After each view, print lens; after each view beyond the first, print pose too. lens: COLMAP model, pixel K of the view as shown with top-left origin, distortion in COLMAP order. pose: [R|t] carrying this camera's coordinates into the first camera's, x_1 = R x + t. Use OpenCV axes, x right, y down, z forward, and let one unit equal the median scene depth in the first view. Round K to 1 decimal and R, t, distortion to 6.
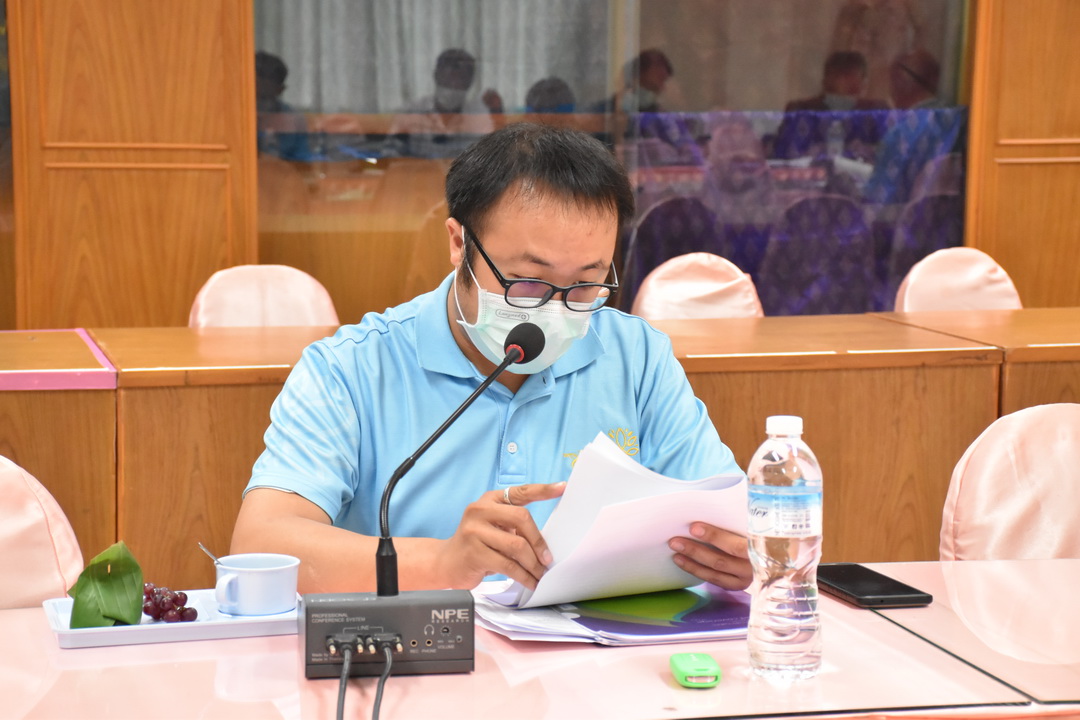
lens RADIAL K [[2660.6, 0, 544.7], [0, 2660.6, 363.1], [0, 0, 1]] dist [0.551843, 0.000000]
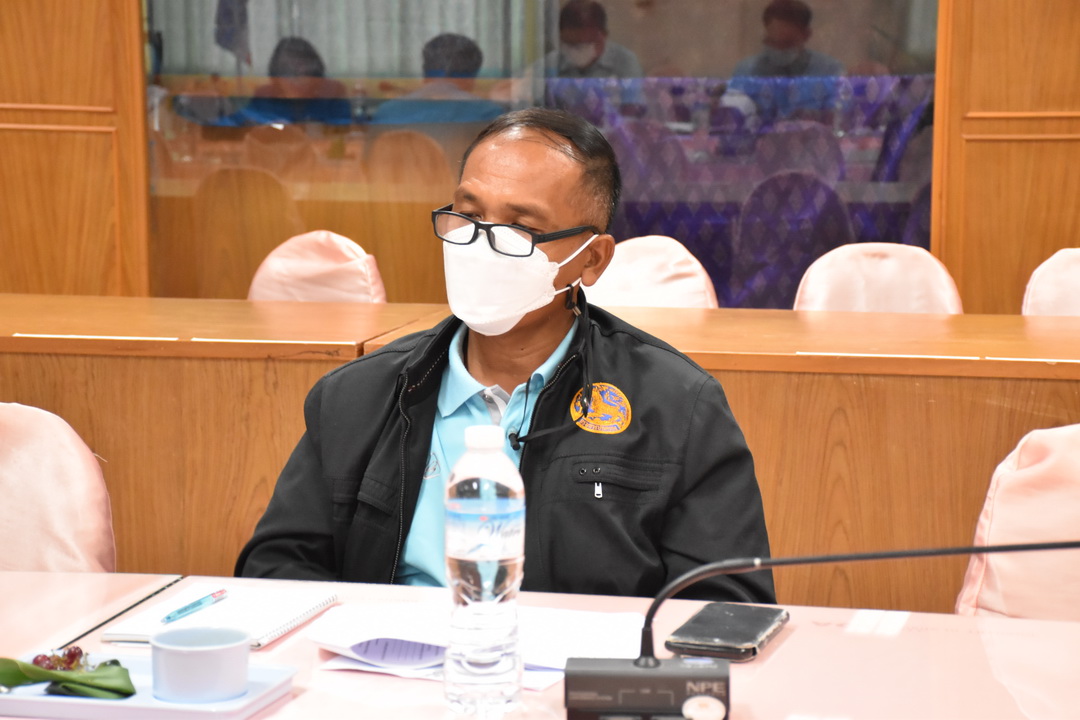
lens RADIAL K [[2846.6, 0, 538.8], [0, 2846.6, 360.2], [0, 0, 1]] dist [0.773810, 0.000000]
pose [[0.885116, 0.049579, -0.462721, 0.515250], [-0.047111, 0.998747, 0.016898, -0.014691], [0.462979, 0.006843, 0.886343, 0.138081]]
